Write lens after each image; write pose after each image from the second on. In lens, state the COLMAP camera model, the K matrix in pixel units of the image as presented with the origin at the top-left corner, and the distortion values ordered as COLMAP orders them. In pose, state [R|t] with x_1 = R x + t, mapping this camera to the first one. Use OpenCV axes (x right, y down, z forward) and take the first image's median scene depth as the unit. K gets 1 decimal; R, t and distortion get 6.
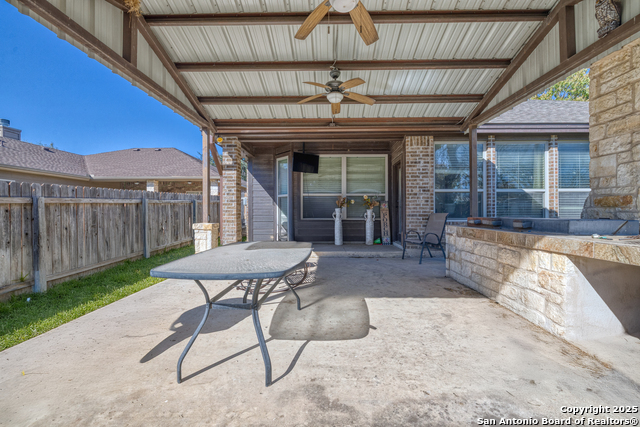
lens RADIAL K [[269.1, 0, 321.2], [0, 269.1, 210.5], [0, 0, 1]] dist [0.001126, 0.000164]
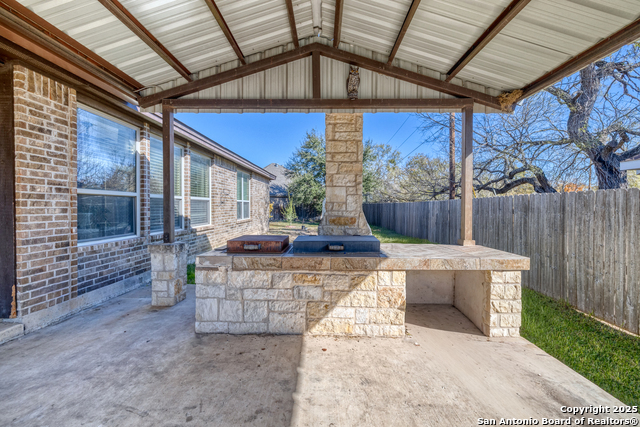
lens RADIAL K [[269.1, 0, 321.2], [0, 269.1, 210.5], [0, 0, 1]] dist [0.001126, 0.000164]
pose [[0.001920, -0.013229, 0.999911, -0.130415], [-0.011666, 0.999844, 0.013250, -0.047444], [-0.999930, -0.011690, 0.001765, 0.500165]]
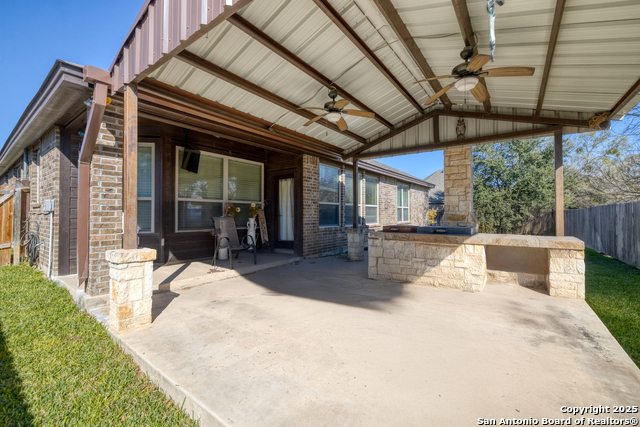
lens RADIAL K [[269.1, 0, 321.2], [0, 269.1, 210.5], [0, 0, 1]] dist [0.001126, 0.000164]
pose [[0.575517, 0.011698, 0.817706, -0.566164], [-0.007491, 0.999931, -0.009032, -0.029047], [-0.817755, -0.000927, 0.575565, 0.293854]]
